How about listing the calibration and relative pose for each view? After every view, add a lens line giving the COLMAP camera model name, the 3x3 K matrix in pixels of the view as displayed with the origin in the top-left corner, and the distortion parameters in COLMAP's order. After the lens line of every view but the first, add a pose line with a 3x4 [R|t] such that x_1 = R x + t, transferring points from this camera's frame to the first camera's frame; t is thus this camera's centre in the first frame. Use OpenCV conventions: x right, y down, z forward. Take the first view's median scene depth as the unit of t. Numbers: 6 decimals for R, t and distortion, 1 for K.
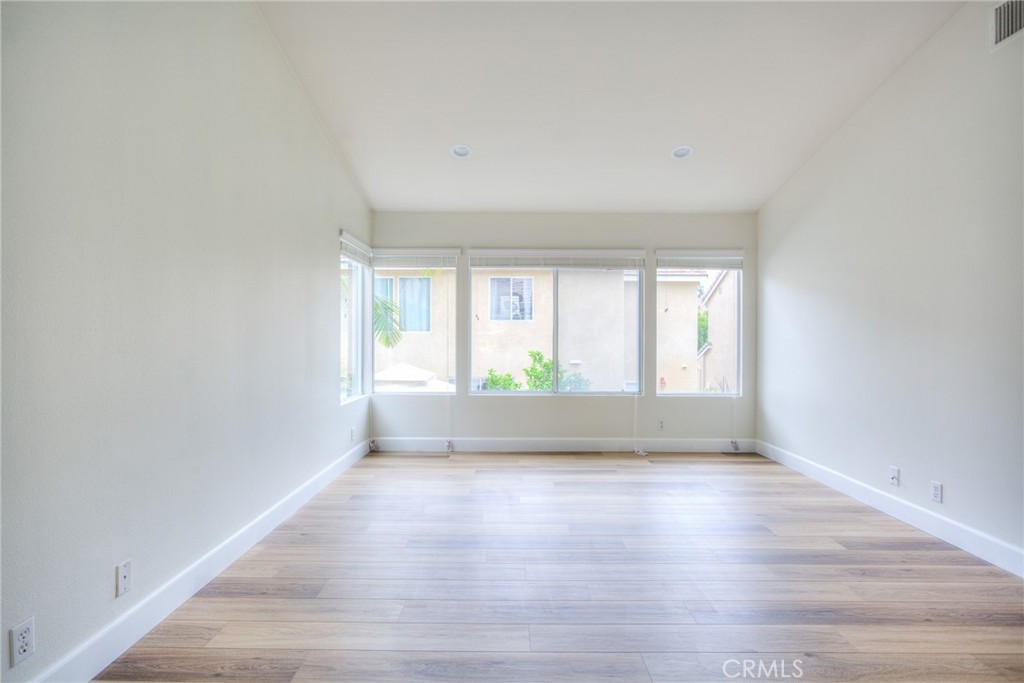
lens RADIAL K [[498.2, 0, 508.1], [0, 498.2, 341.3], [0, 0, 1]] dist [-0.018905, 0.005927]
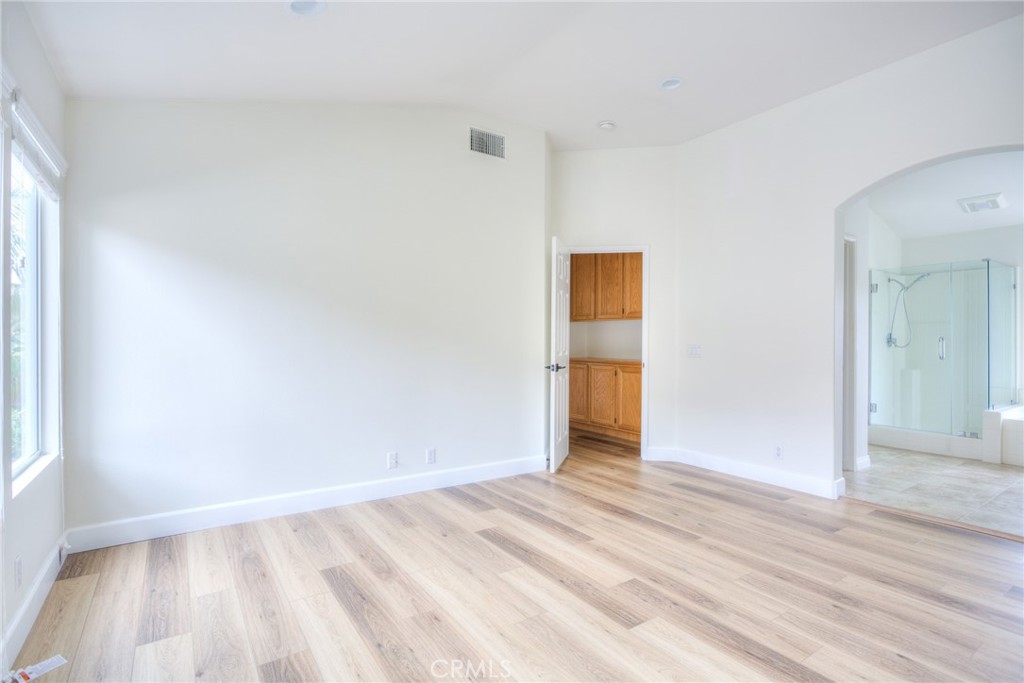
lens RADIAL K [[498.2, 0, 507.2], [0, 498.2, 336.6], [0, 0, 1]] dist [-0.018905, 0.005927]
pose [[-0.566296, -0.001214, 0.824201, -0.192572], [0.000207, 0.999999, 0.001614, -0.007340], [-0.824202, 0.001084, -0.566295, 0.914337]]
